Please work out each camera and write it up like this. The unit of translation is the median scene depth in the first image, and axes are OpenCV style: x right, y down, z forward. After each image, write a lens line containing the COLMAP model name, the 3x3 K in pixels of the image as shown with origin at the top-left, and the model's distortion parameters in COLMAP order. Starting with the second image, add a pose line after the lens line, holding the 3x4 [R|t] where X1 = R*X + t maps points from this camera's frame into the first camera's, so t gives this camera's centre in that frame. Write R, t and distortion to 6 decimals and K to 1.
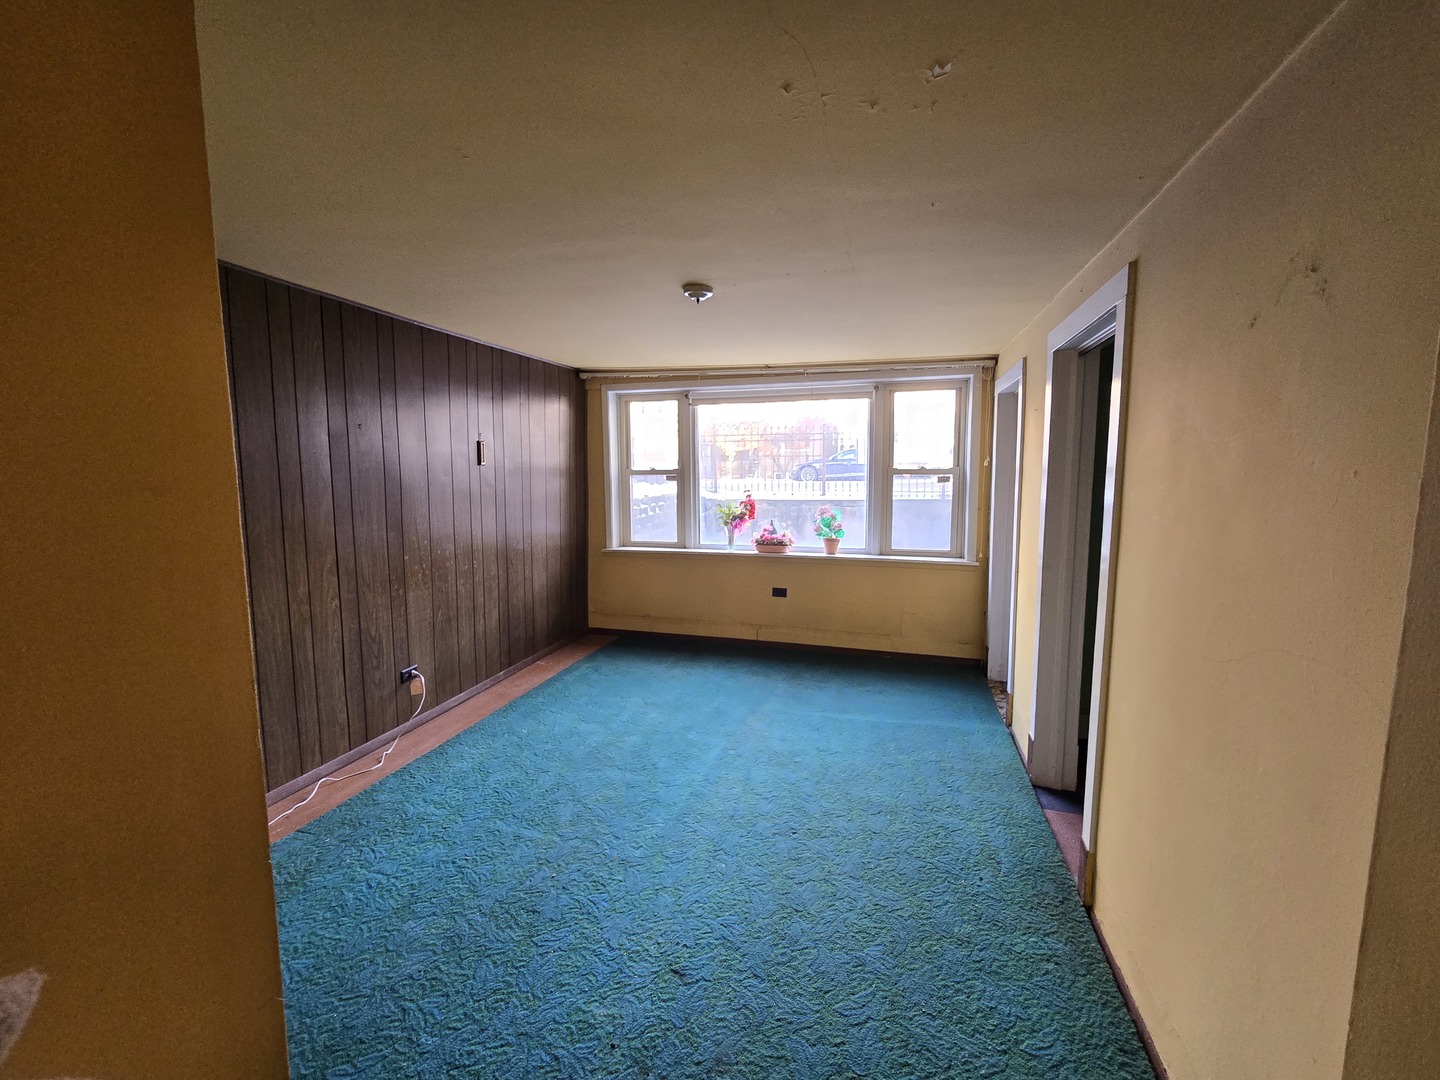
lens RADIAL K [[597.4, 0, 714.9], [0, 597.4, 533.2], [0, 0, 1]] dist [0.002161, 0.000554]
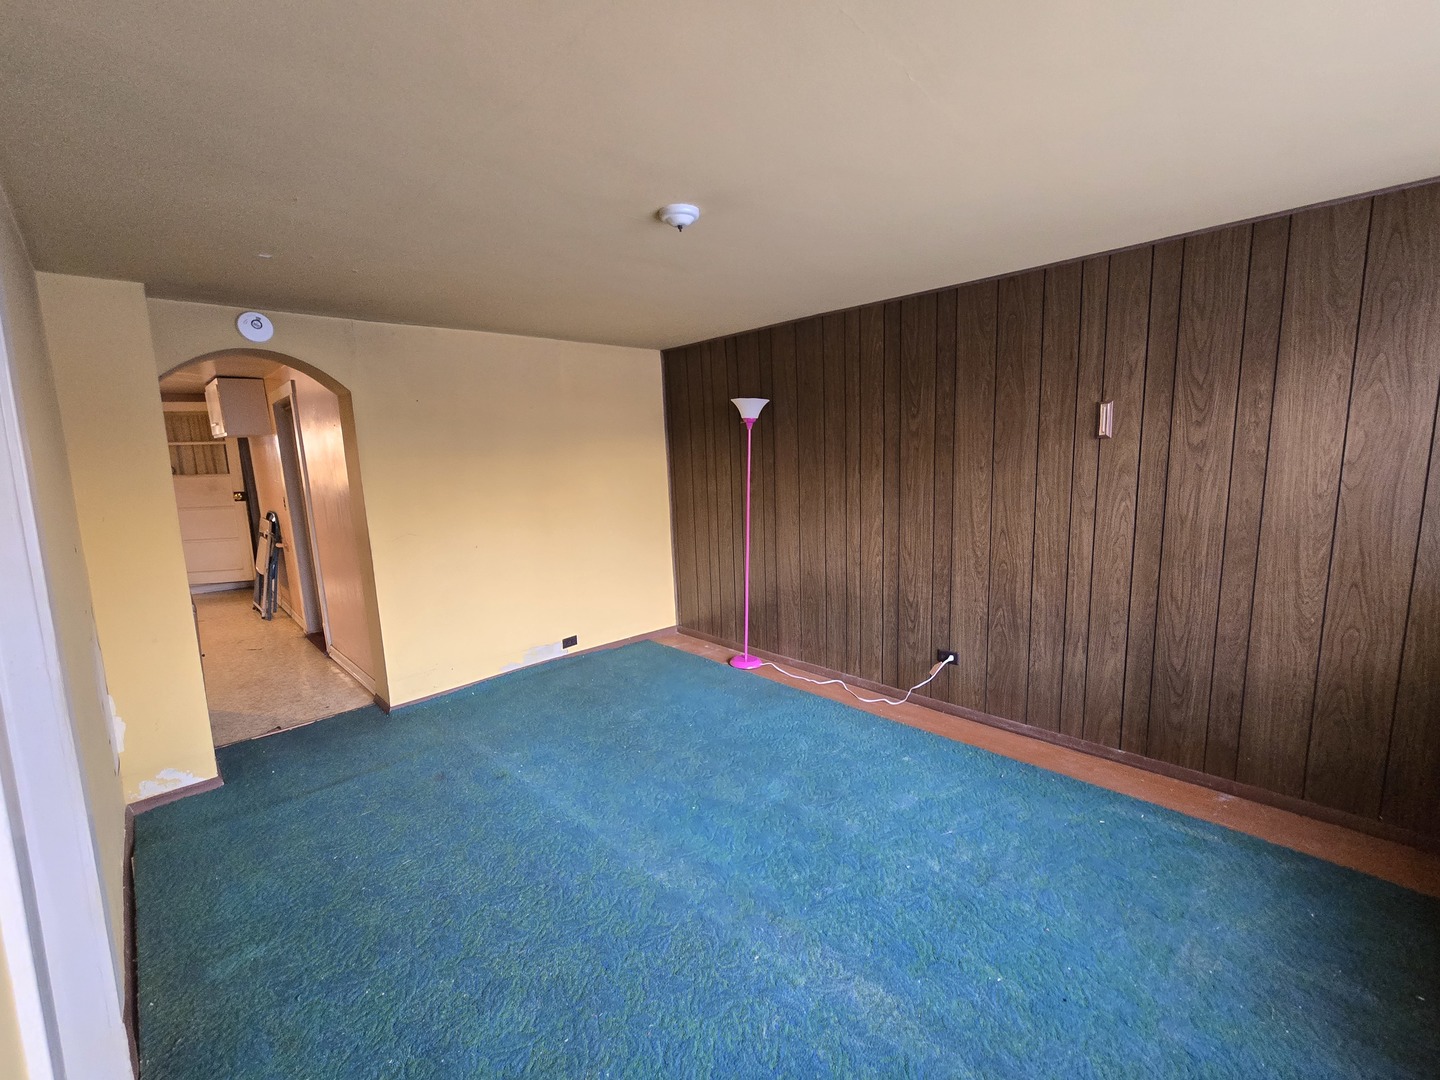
lens RADIAL K [[597.4, 0, 720.0], [0, 597.4, 533.4], [0, 0, 1]] dist [0.002161, 0.000554]
pose [[-0.464443, 0.132216, -0.875678, 0.457325], [-0.069482, 0.980305, 0.184865, -0.108885], [0.882873, 0.146703, -0.446109, 1.000120]]
